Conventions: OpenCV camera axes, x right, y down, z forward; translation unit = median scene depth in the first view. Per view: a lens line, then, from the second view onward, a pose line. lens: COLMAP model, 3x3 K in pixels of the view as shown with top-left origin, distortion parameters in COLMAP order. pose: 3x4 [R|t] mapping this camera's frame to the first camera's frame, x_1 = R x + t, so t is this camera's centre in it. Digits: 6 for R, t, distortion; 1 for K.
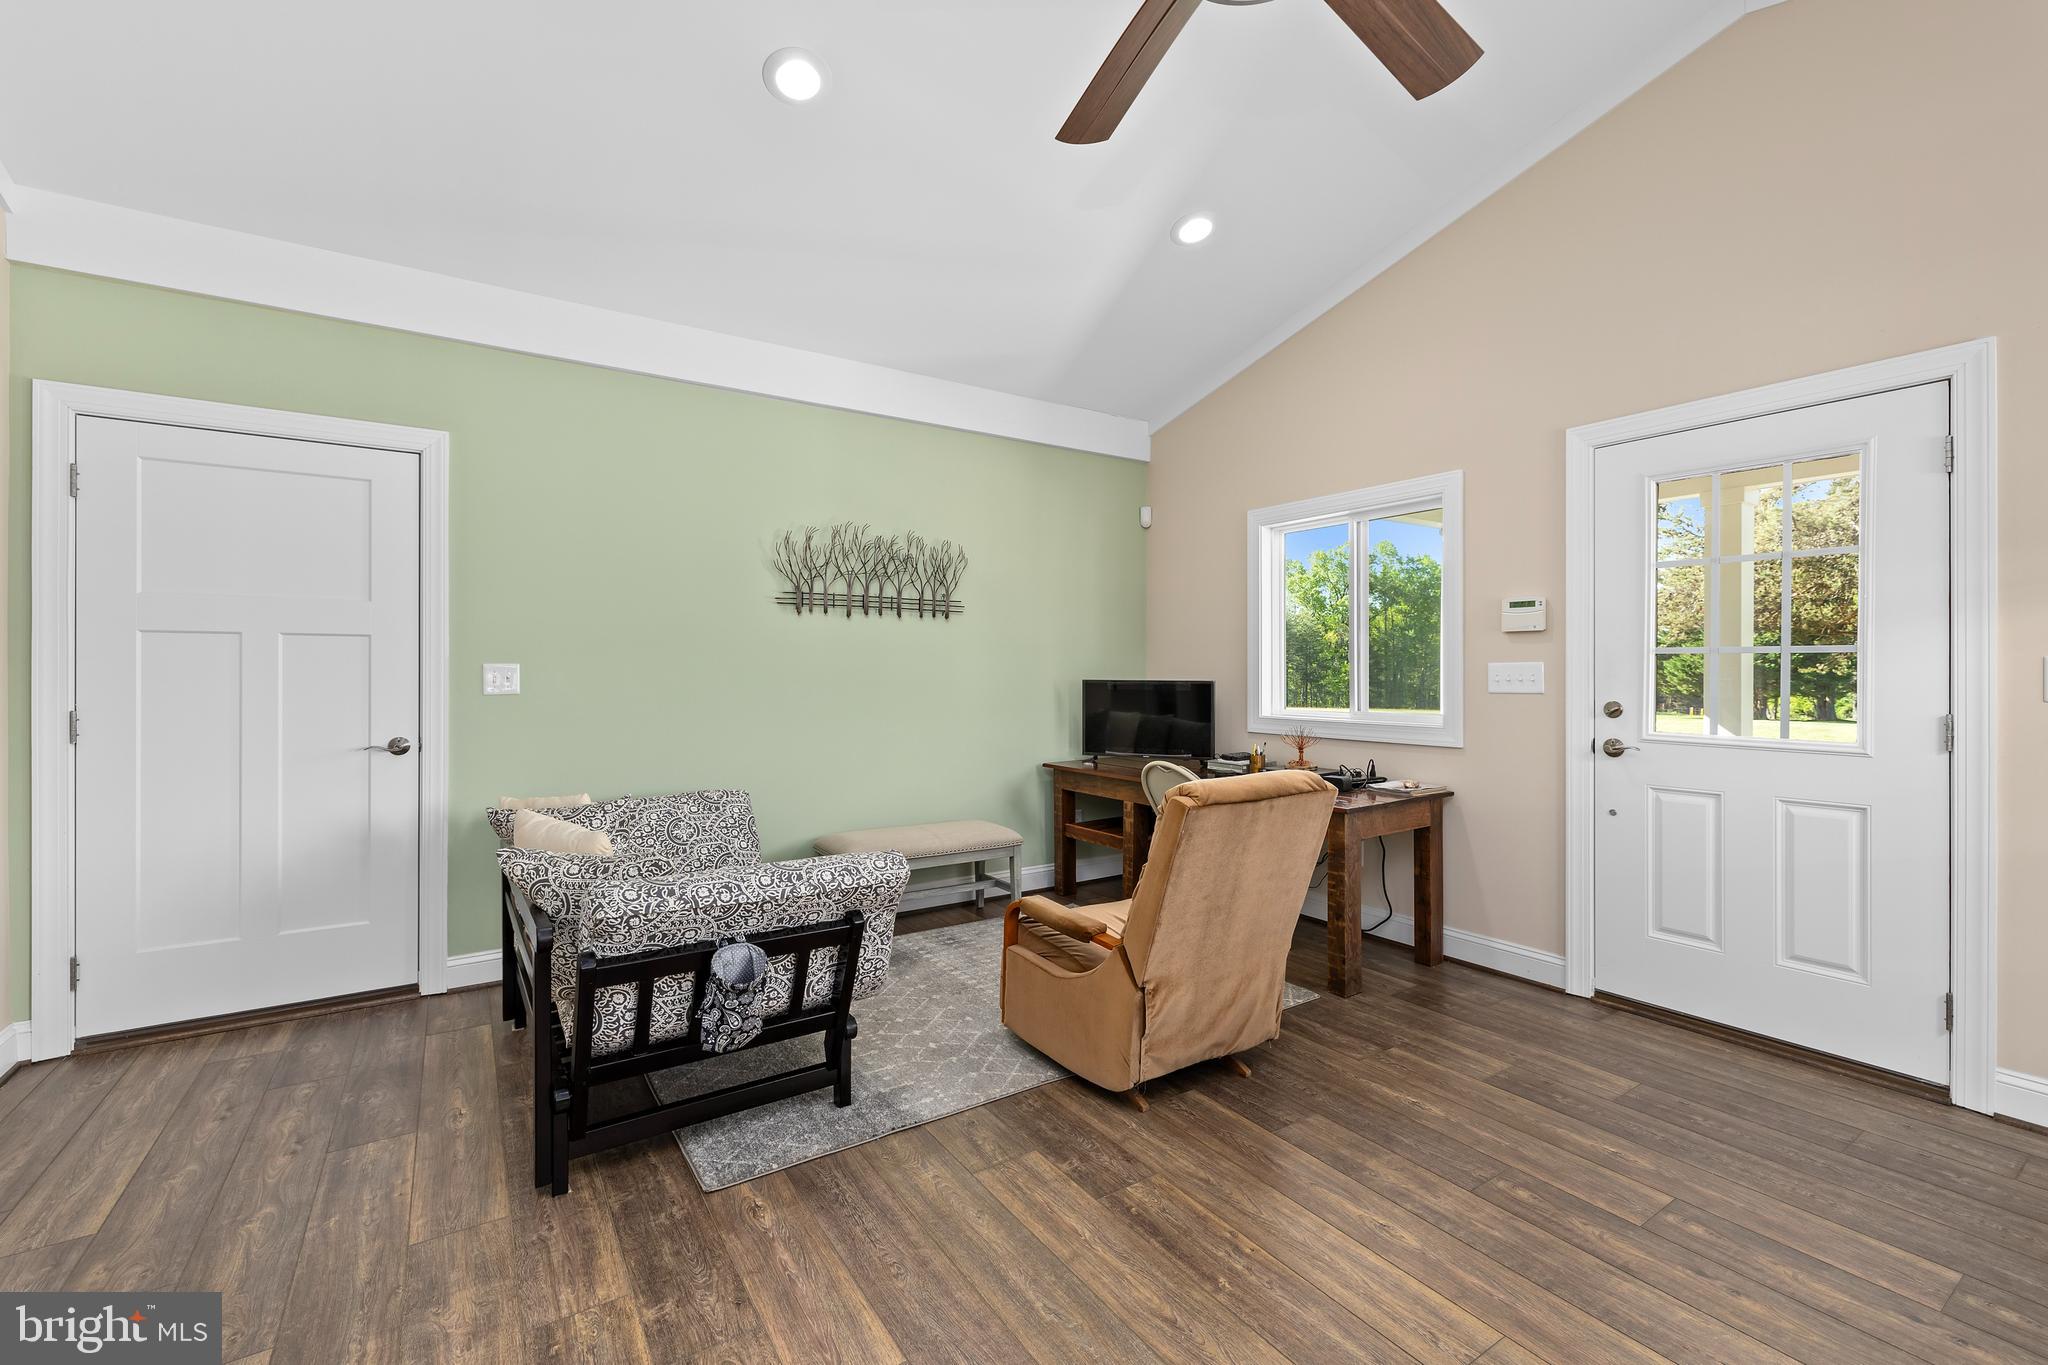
lens RADIAL K [[863.0, 0, 1027.9], [0, 863.0, 670.4], [0, 0, 1]] dist [0.003773, 0.000952]
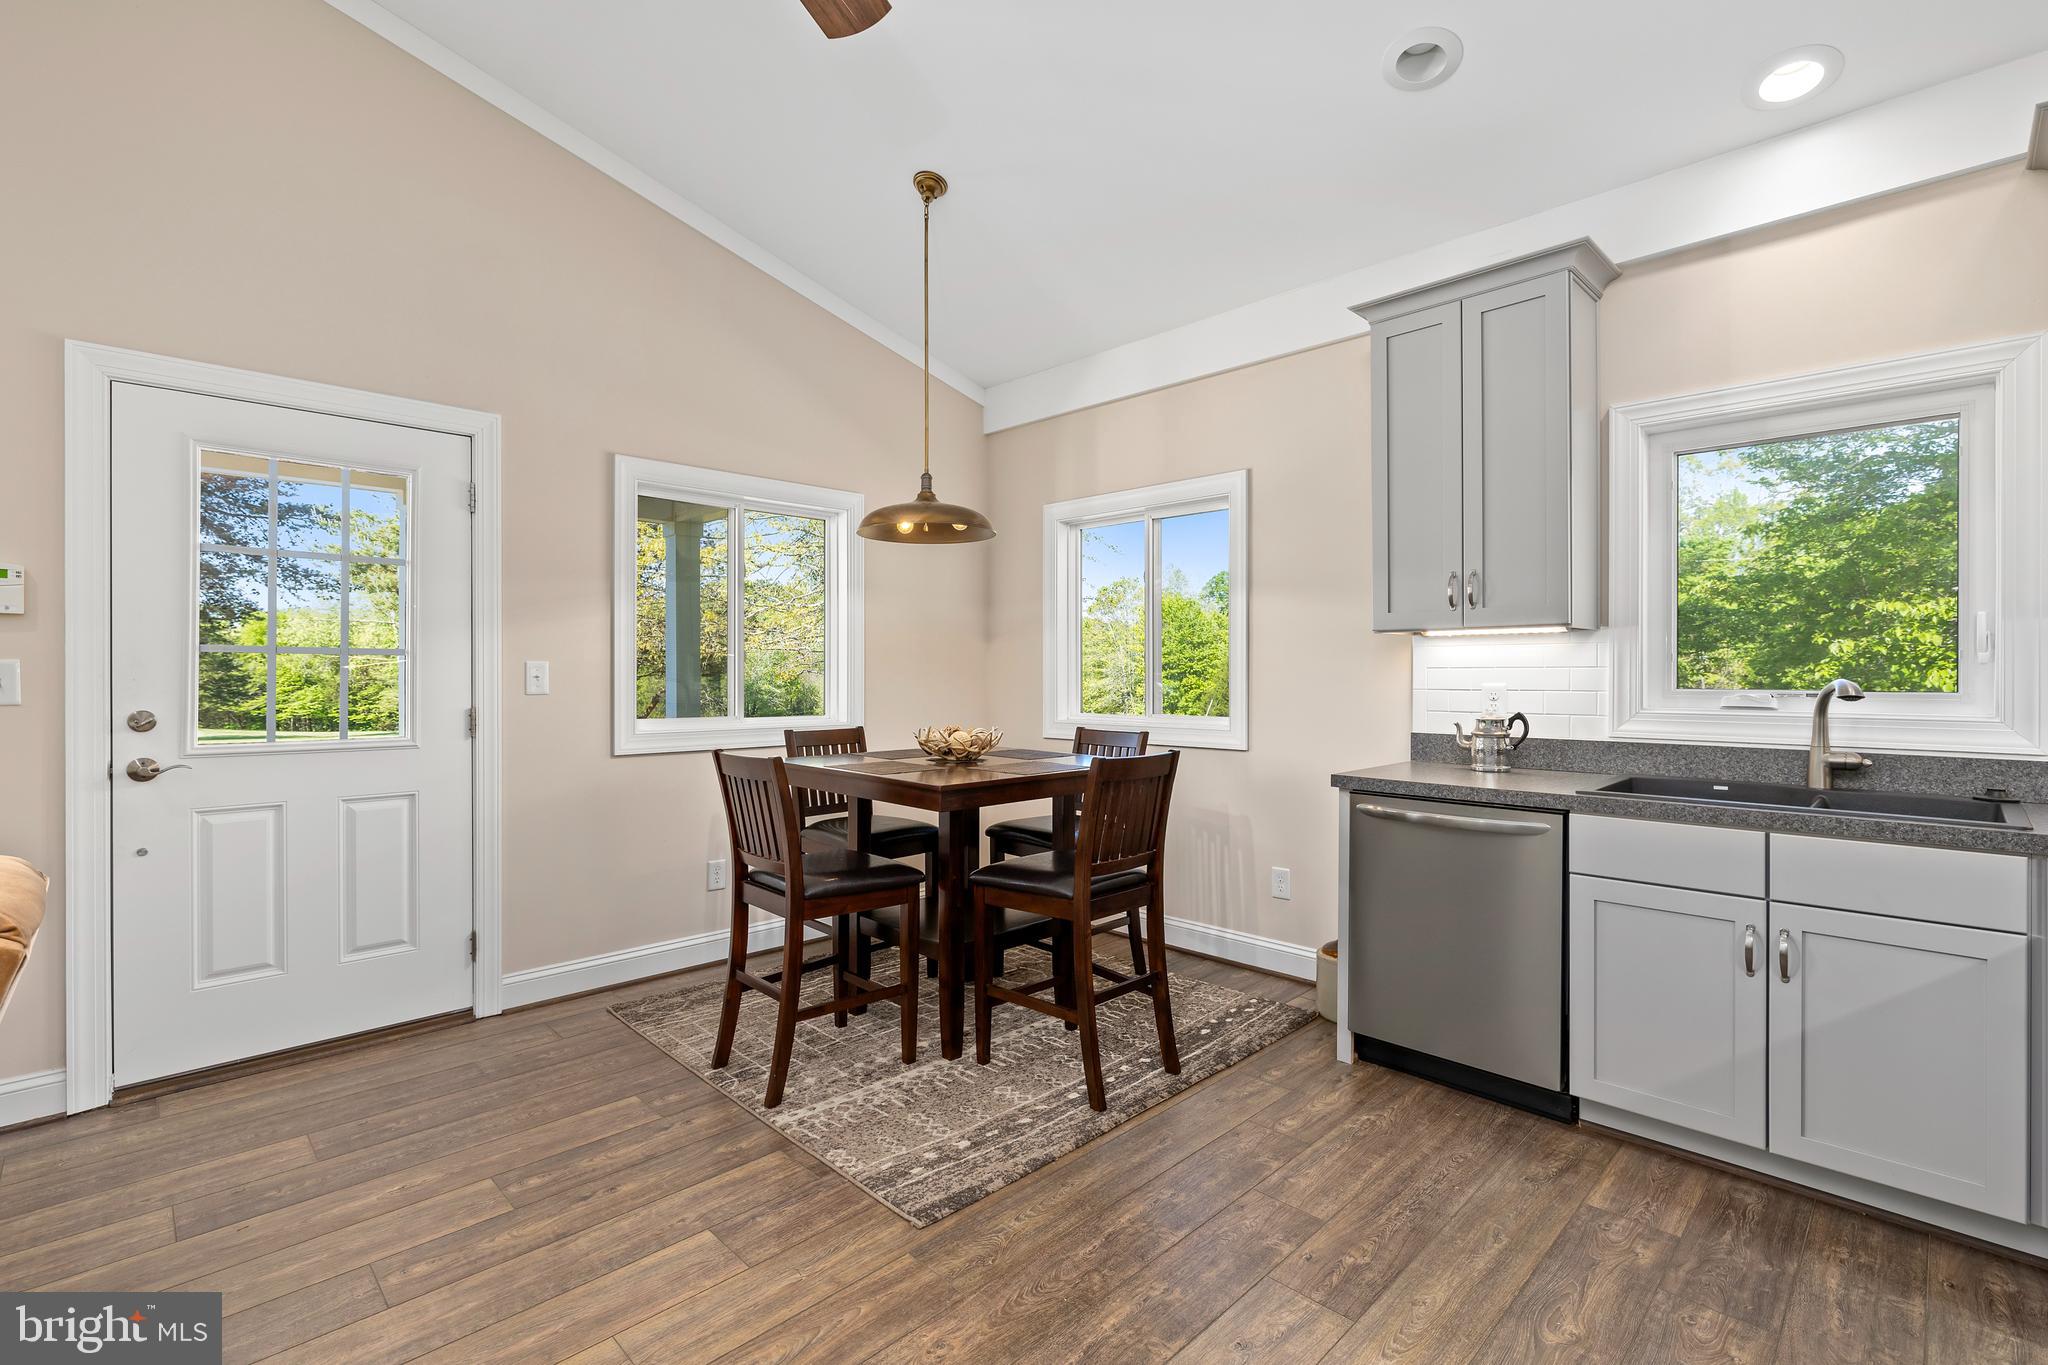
lens RADIAL K [[908.7, 0, 1029.9], [0, 908.7, 674.4], [0, 0, 1]] dist [-0.006891, 0.002271]
pose [[-0.187877, -0.003955, 0.982185, -0.322863], [-0.000292, 0.999992, 0.003971, -0.001090], [-0.982193, 0.000459, -0.187876, 0.412445]]
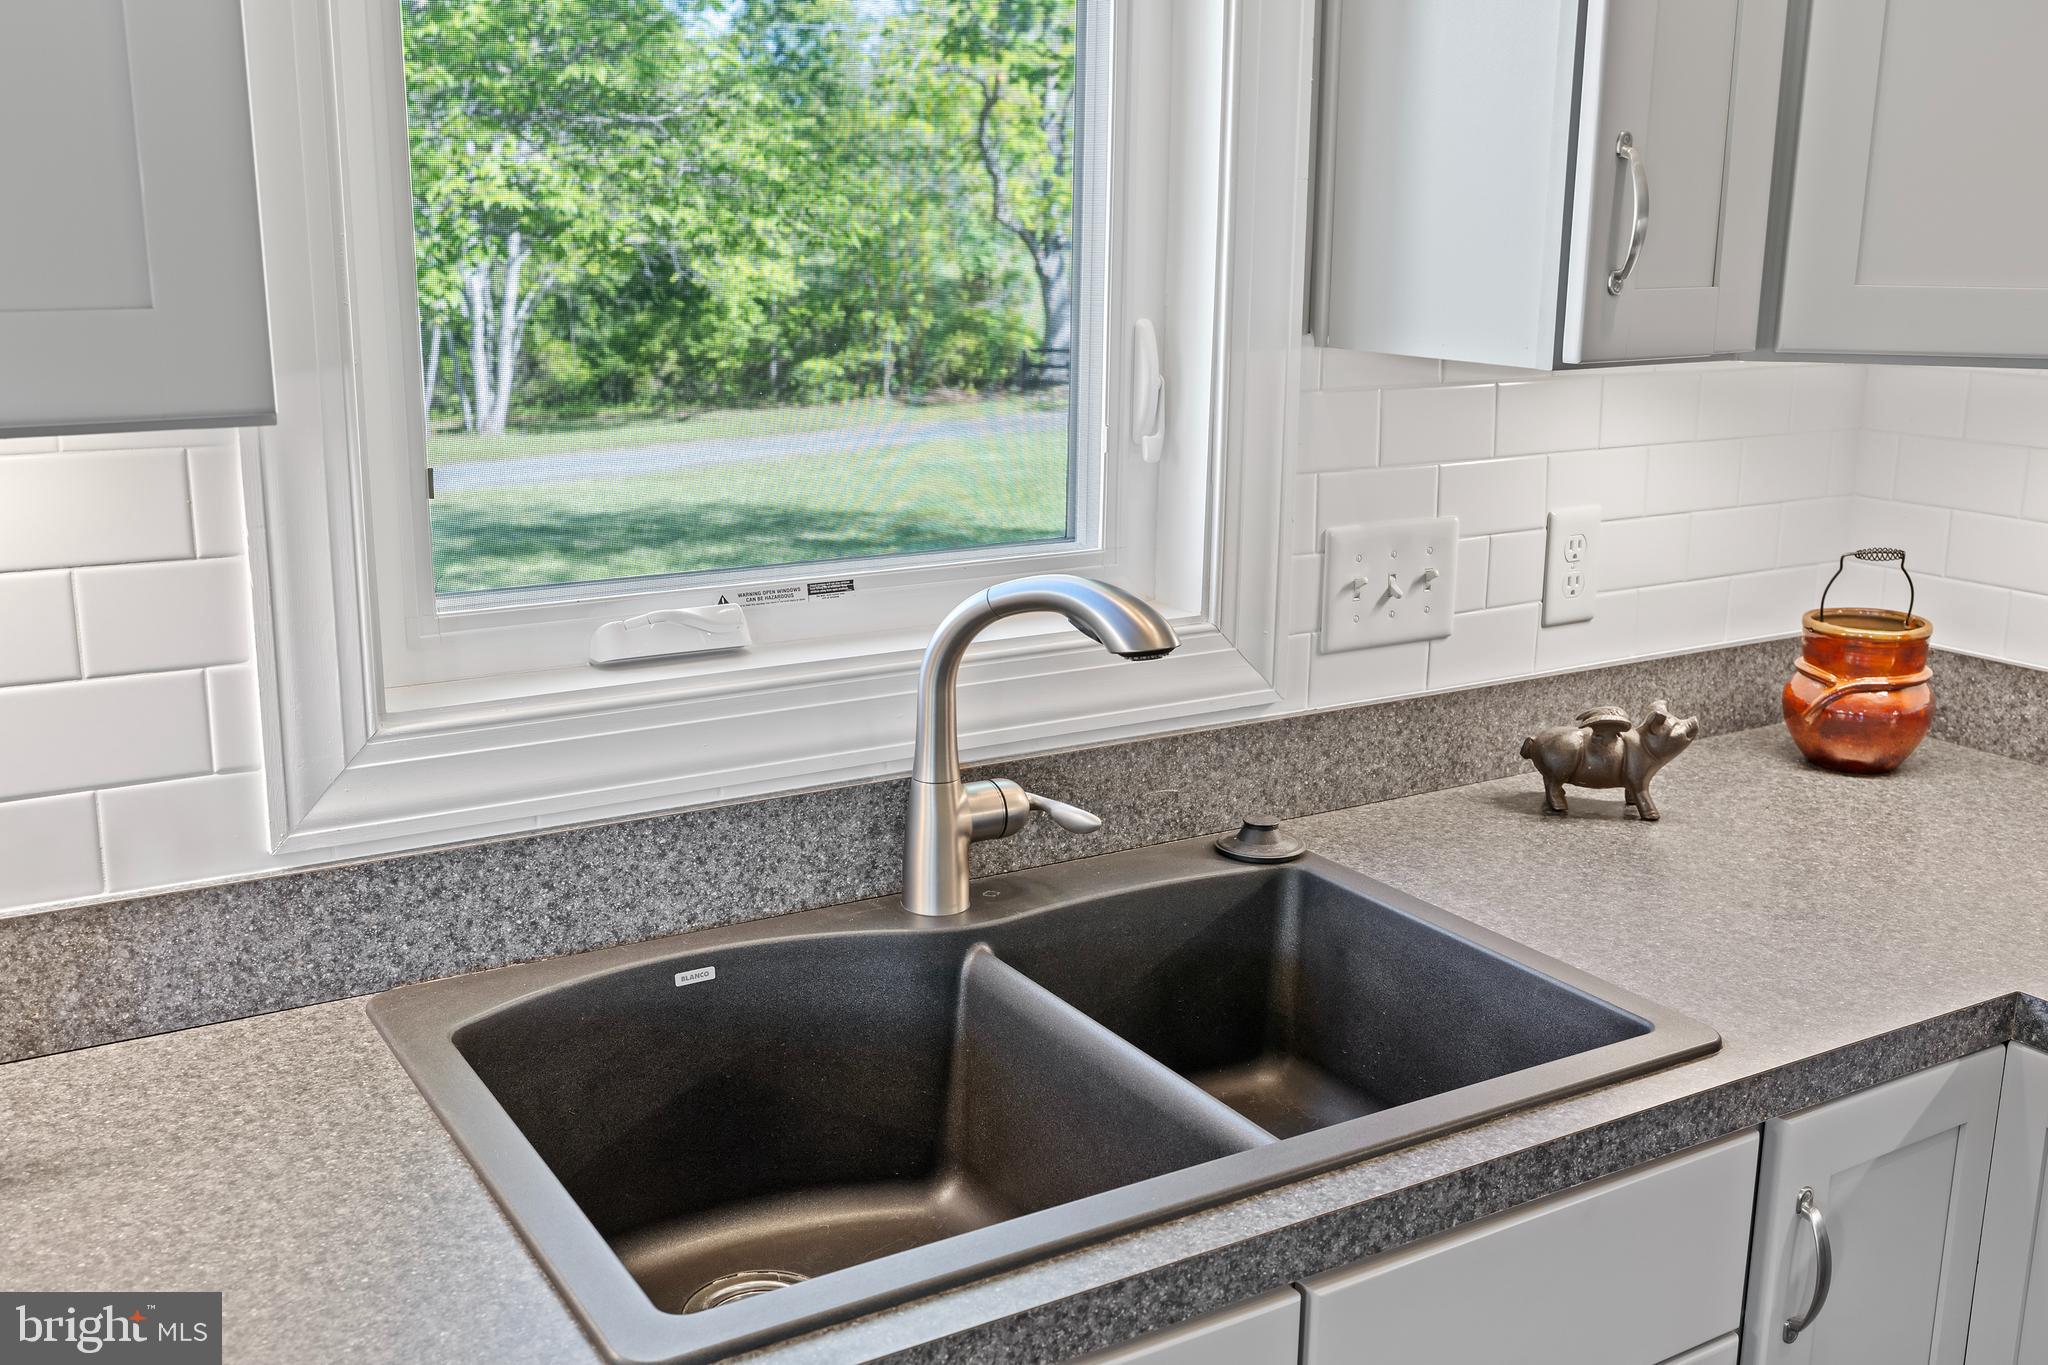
lens RADIAL K [[1958.0, 0, 1009.6], [0, 1958.0, 678.8], [0, 0, 1]] dist [0.004164, 0.000000]
pose [[-0.998322, -0.021158, 0.053902, 0.344702], [-0.008277, 0.973439, 0.228799, -0.088432], [-0.057311, 0.227969, -0.971980, 0.047814]]
